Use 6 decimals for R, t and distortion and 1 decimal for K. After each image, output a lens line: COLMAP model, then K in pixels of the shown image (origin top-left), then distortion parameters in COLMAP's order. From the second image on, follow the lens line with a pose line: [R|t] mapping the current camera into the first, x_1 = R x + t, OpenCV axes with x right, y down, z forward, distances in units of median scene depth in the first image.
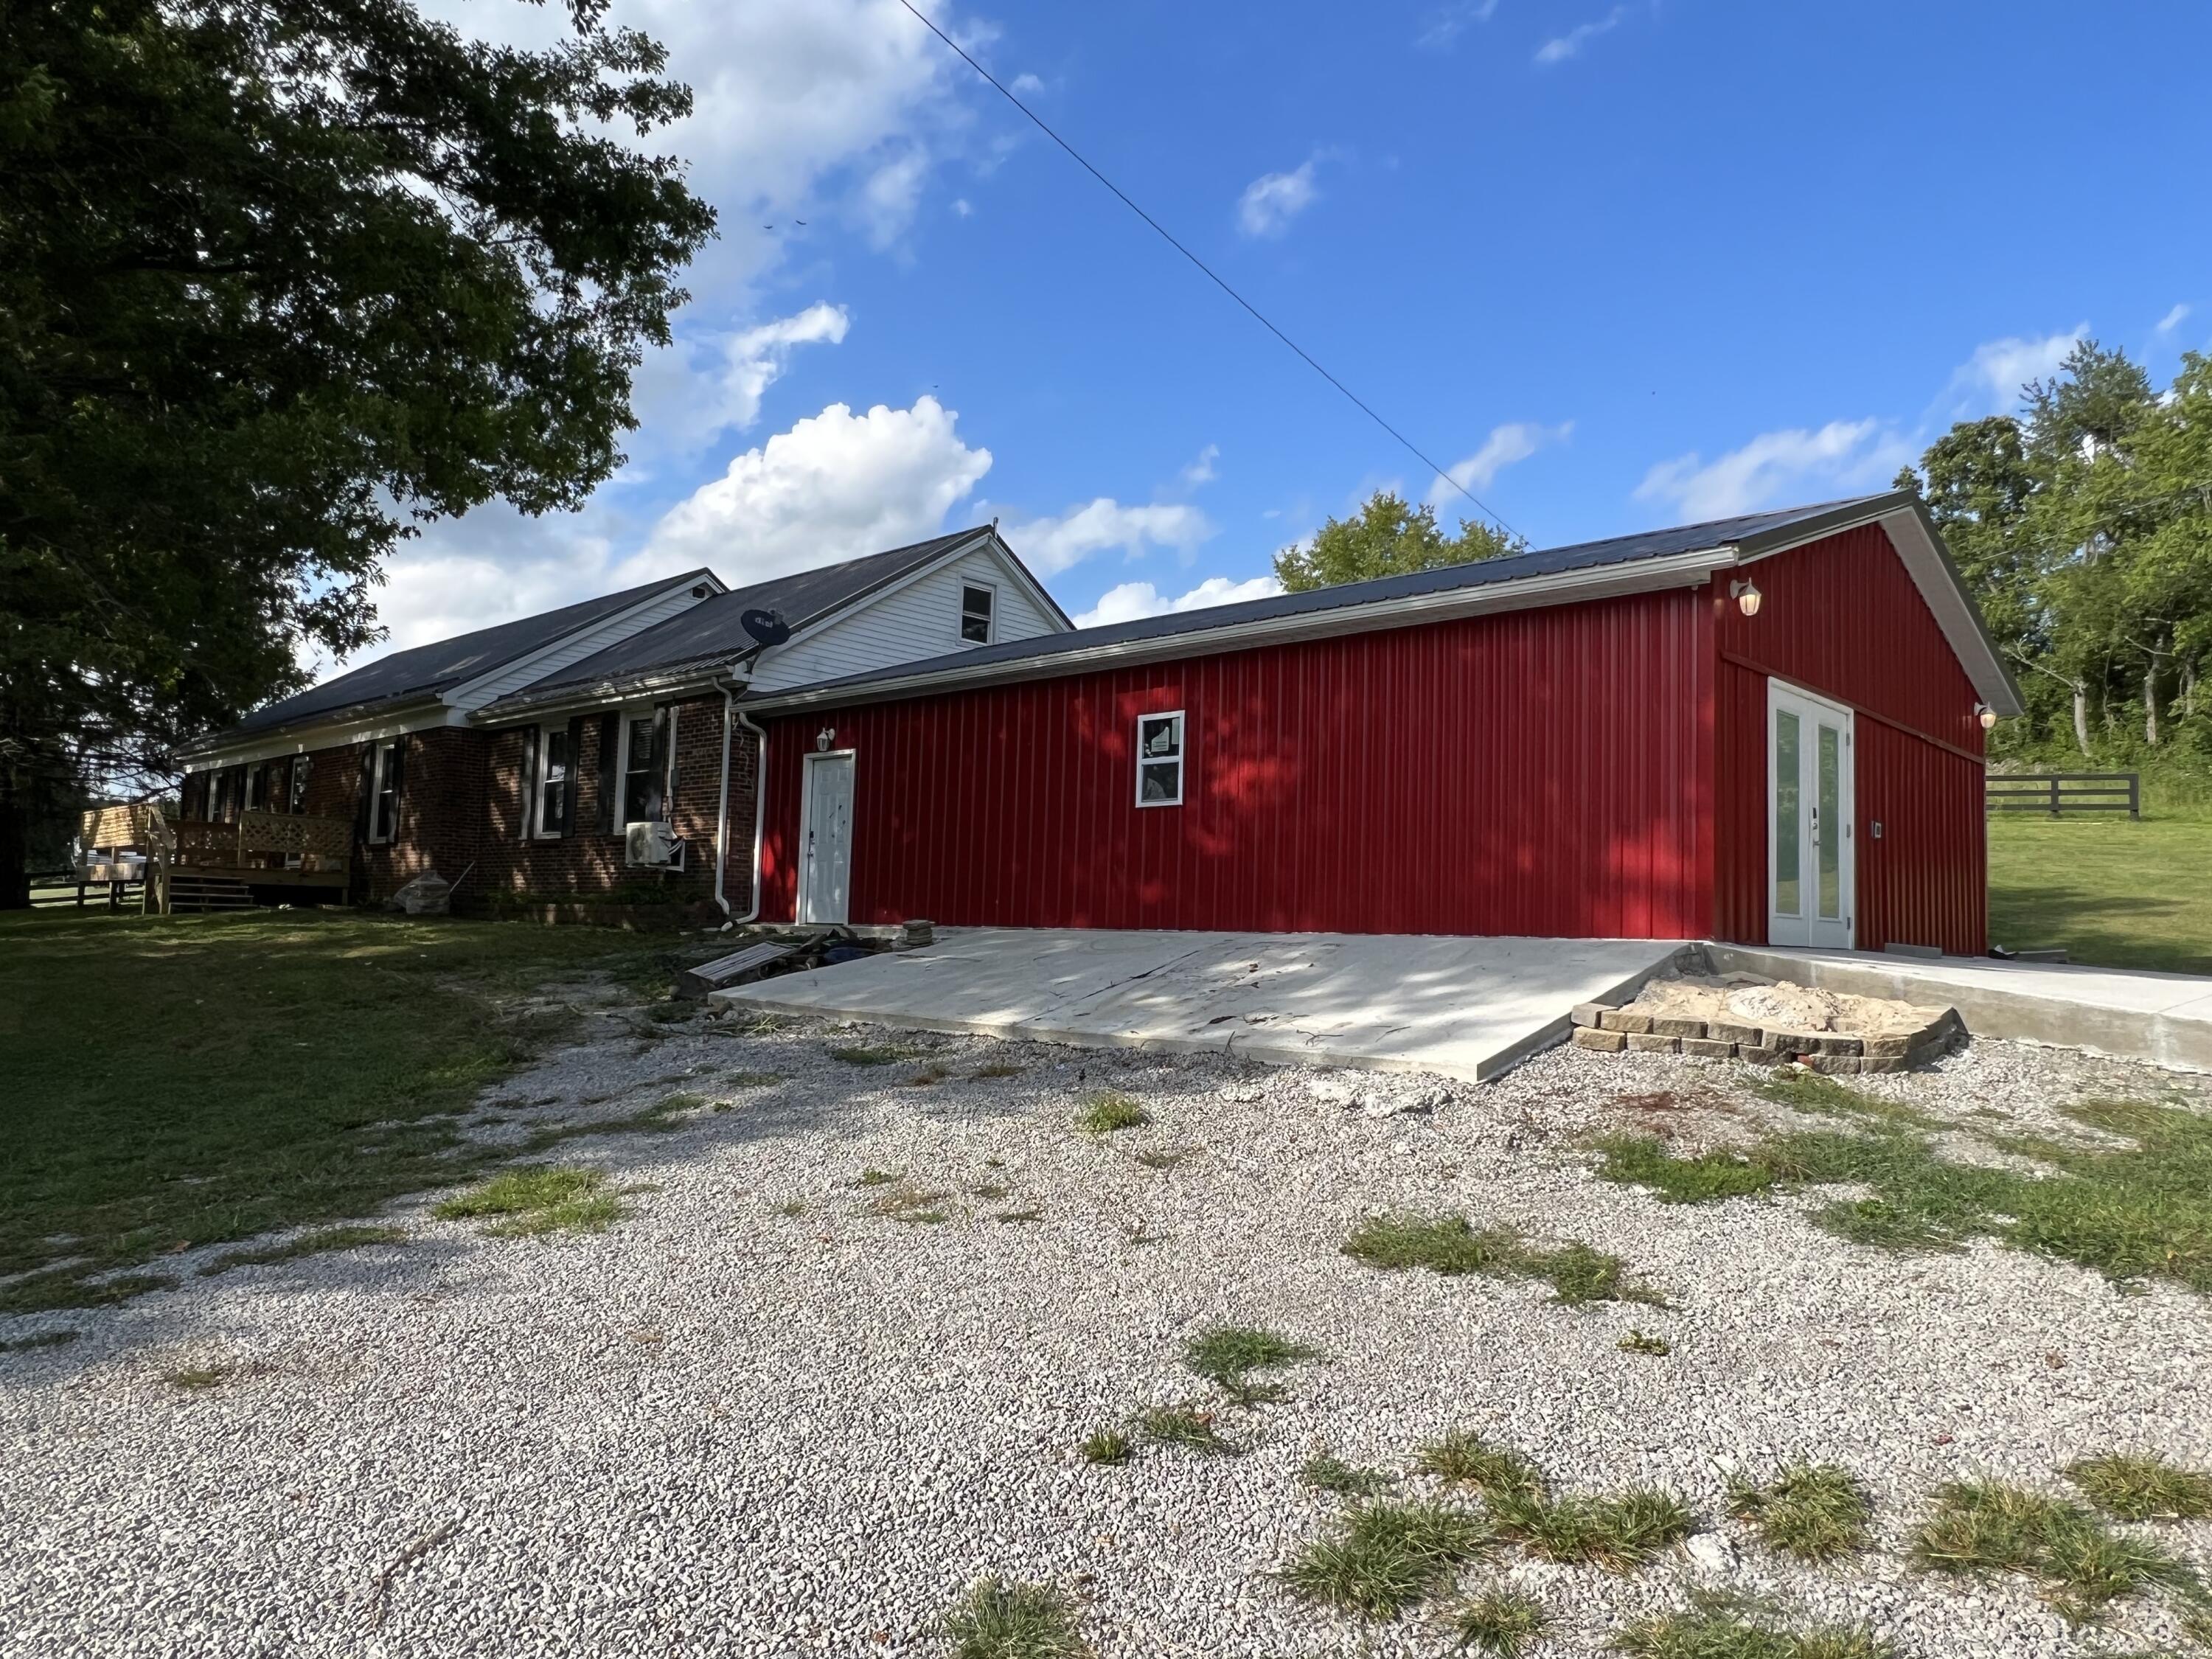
lens RADIAL K [[1489.0, 0, 1096.5], [0, 1489.0, 827.3], [0, 0, 1]] dist [-0.008954, -0.003418]
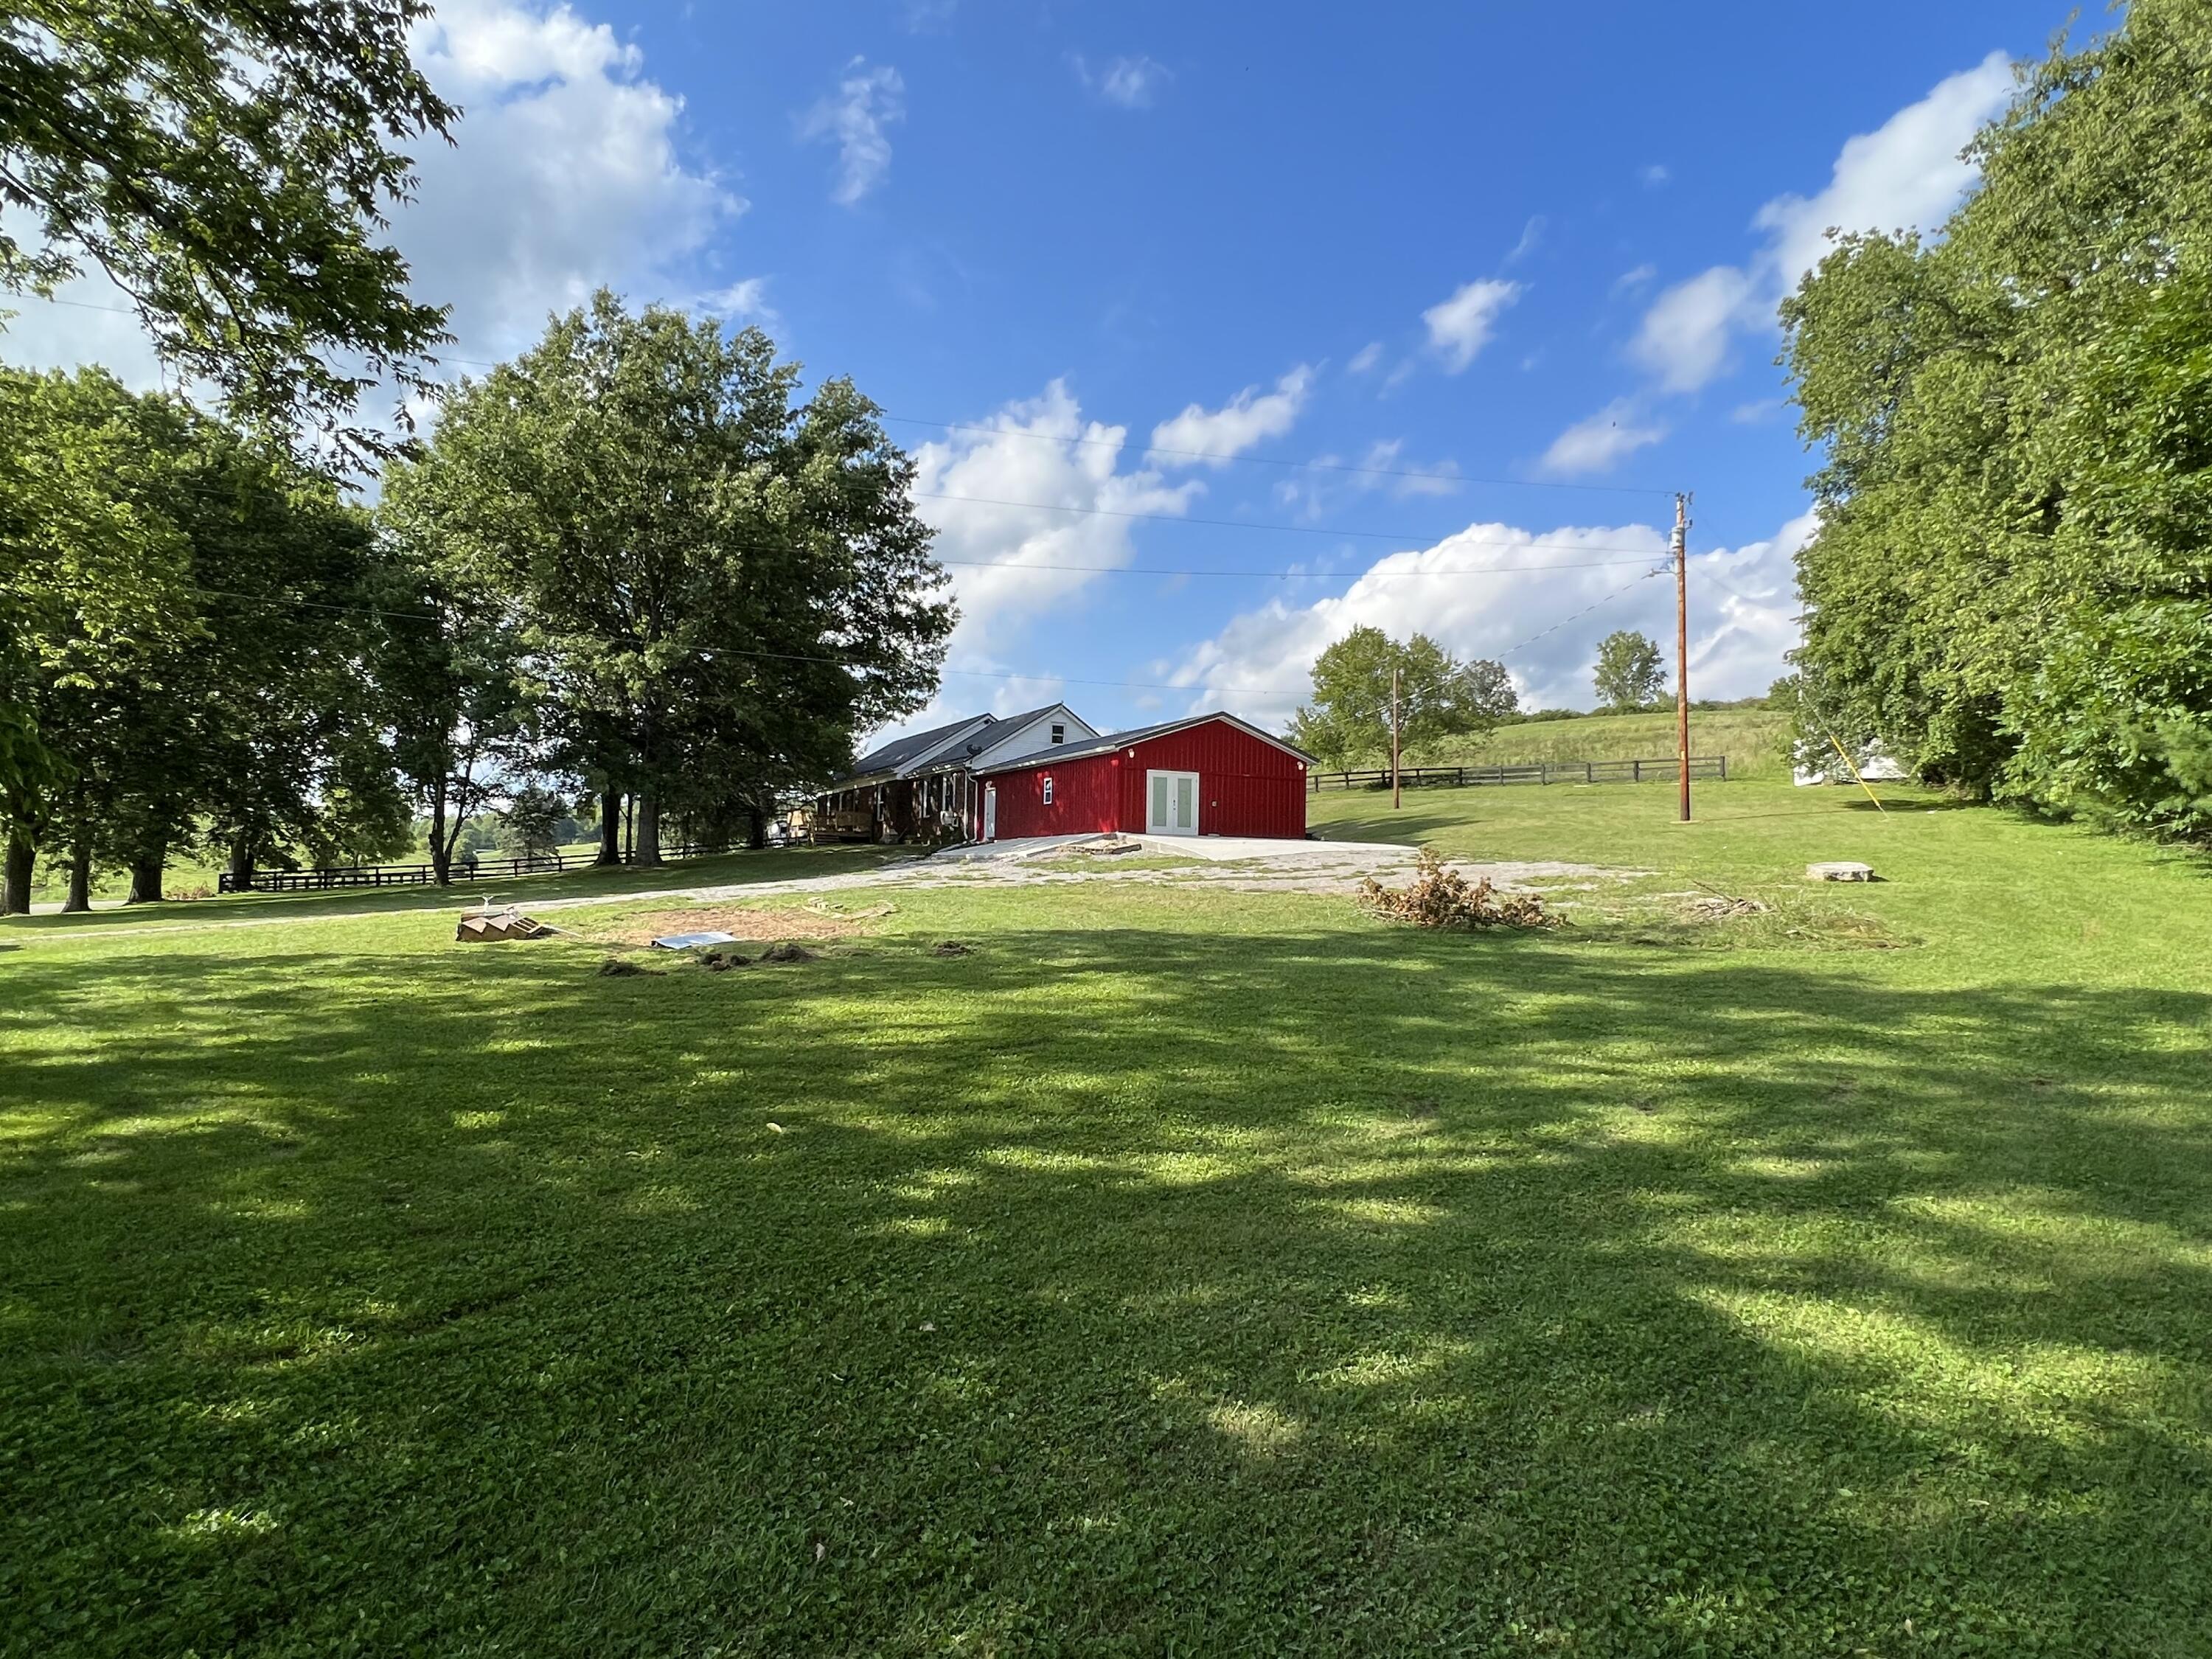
lens RADIAL K [[1223.2, 0, 1101.4], [0, 1223.2, 820.6], [0, 0, 1]] dist [-0.003954, -0.001103]
pose [[0.946419, -0.033778, -0.321169, 0.847578], [0.040459, 0.999081, 0.014149, -0.007983], [0.320396, -0.026385, 0.946916, -1.366085]]
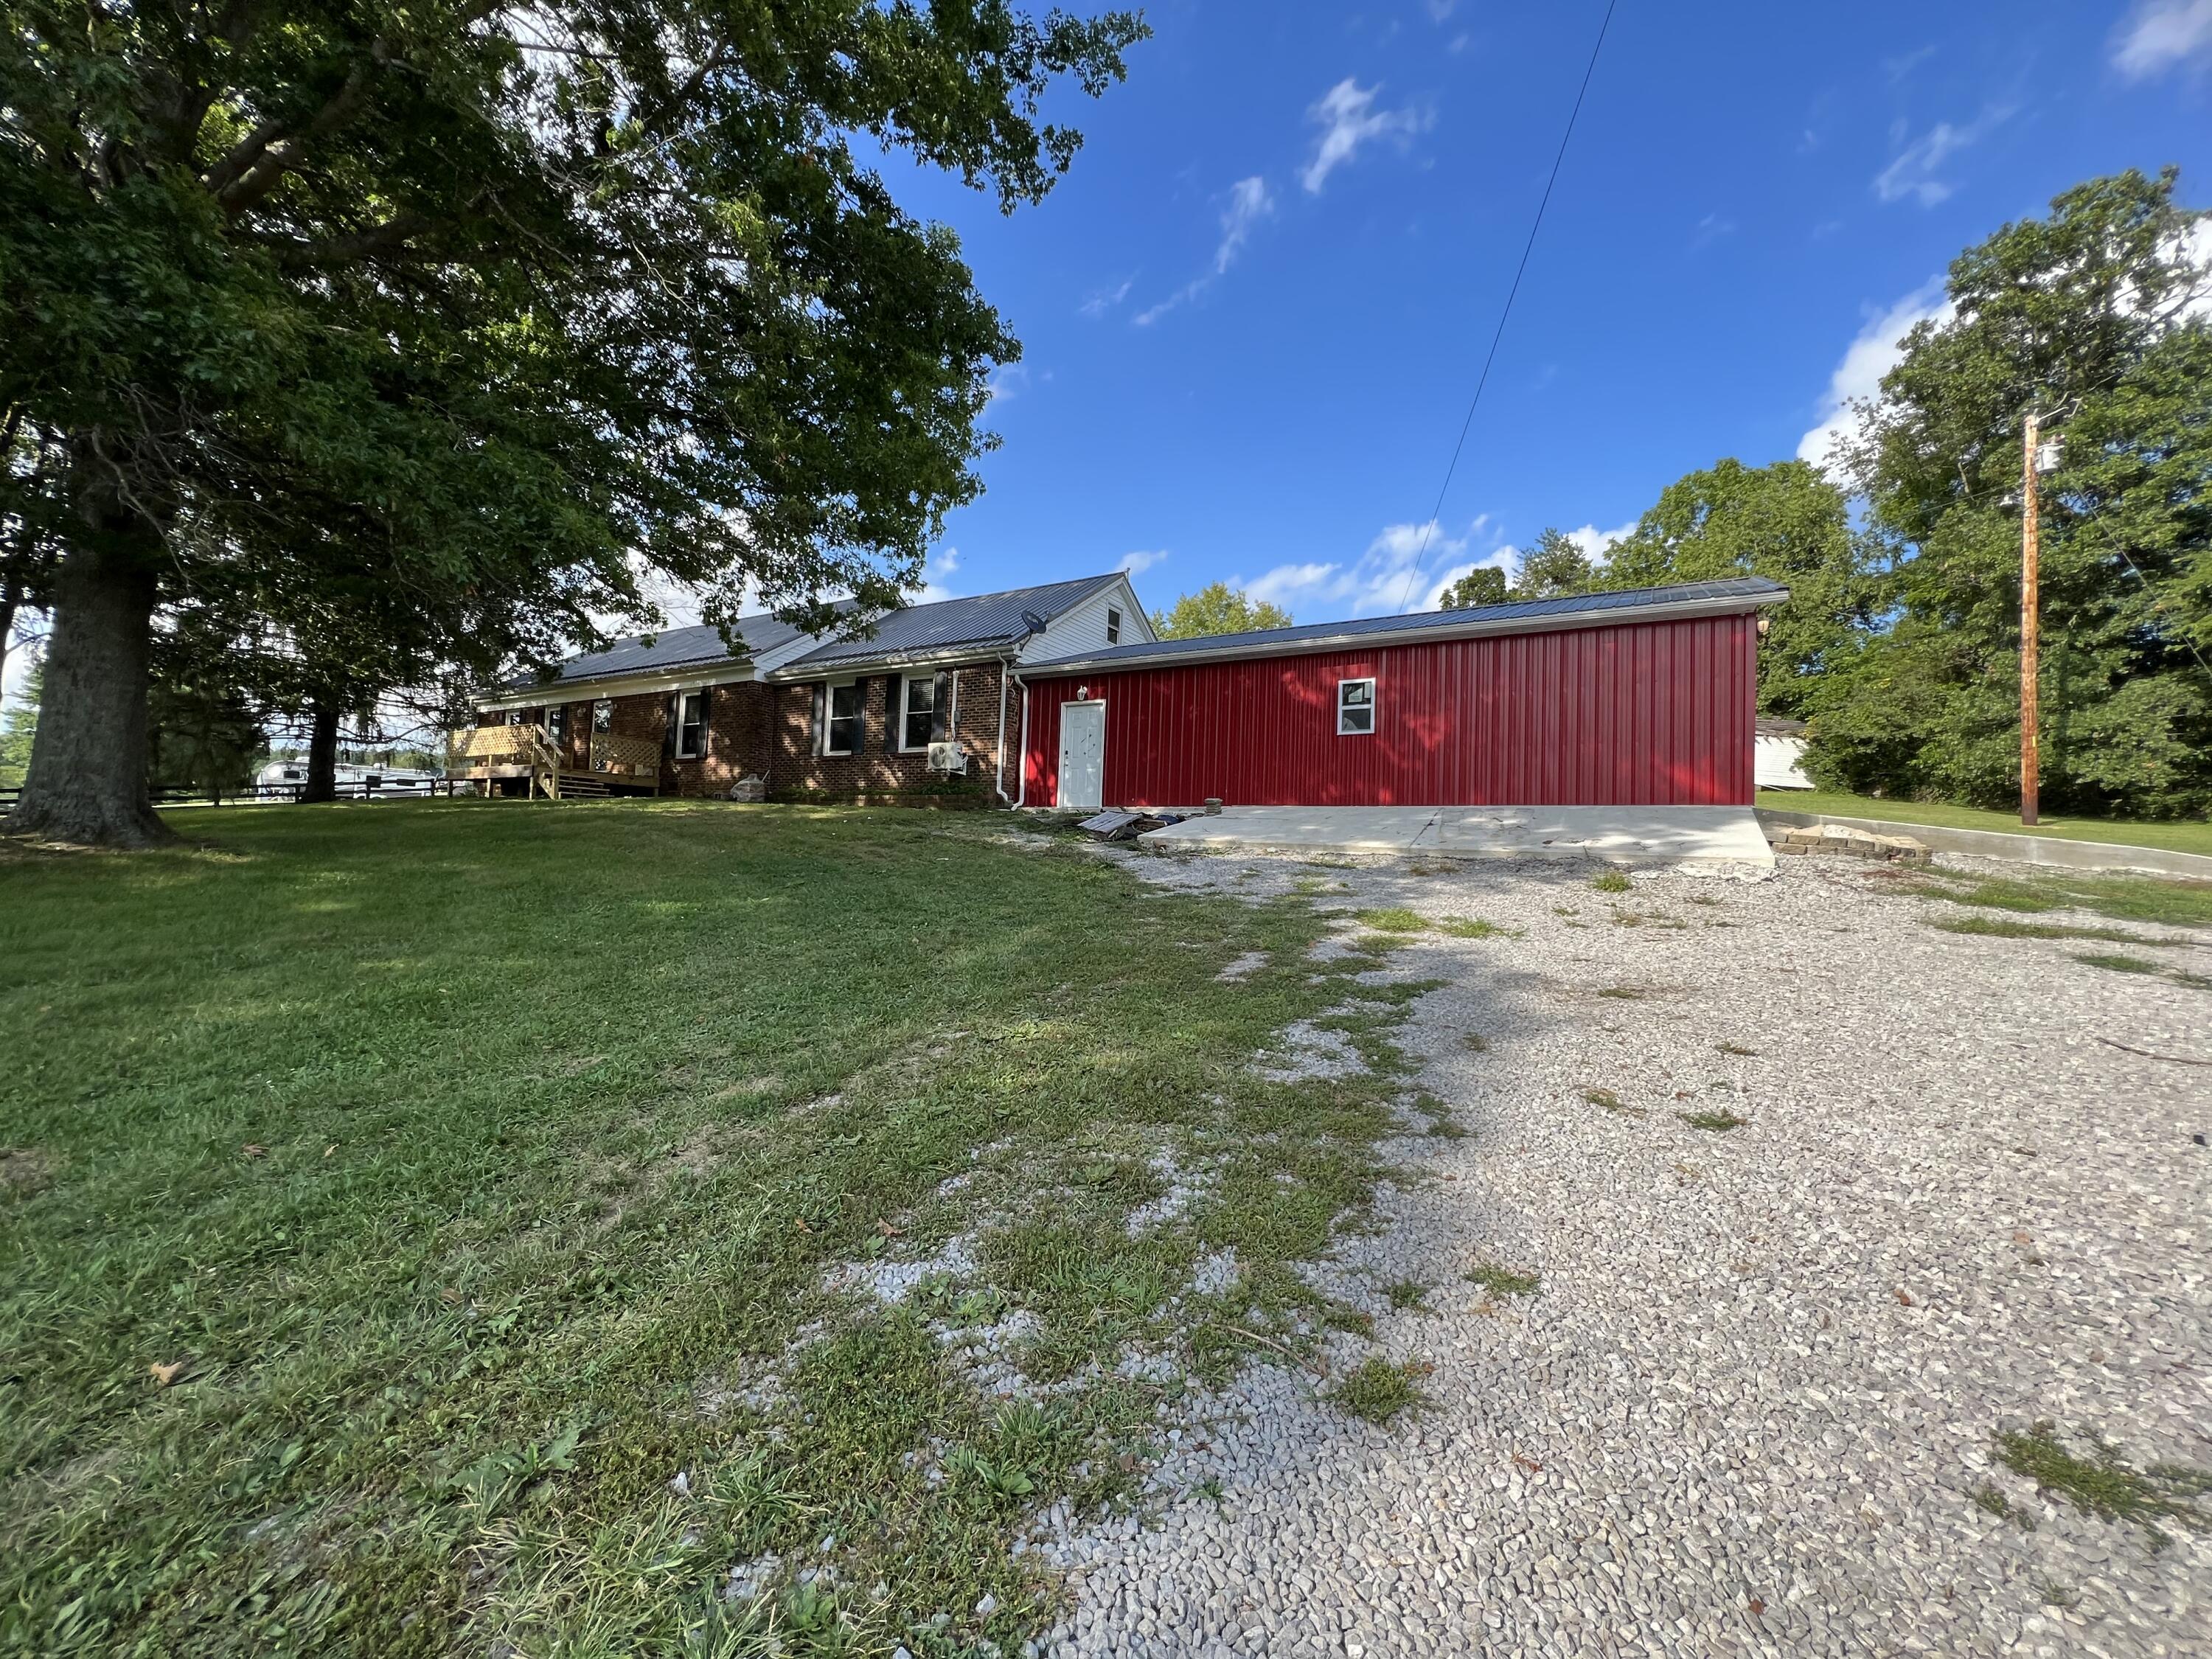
lens RADIAL K [[881.5, 0, 1103.7], [0, 881.5, 816.2], [0, 0, 1]] dist [-0.000581, 0.000440]
pose [[0.976599, 0.015856, 0.214483, -0.333957], [-0.022671, 0.999312, 0.029349, 0.041720], [-0.213870, -0.033525, 0.976287, 0.056833]]
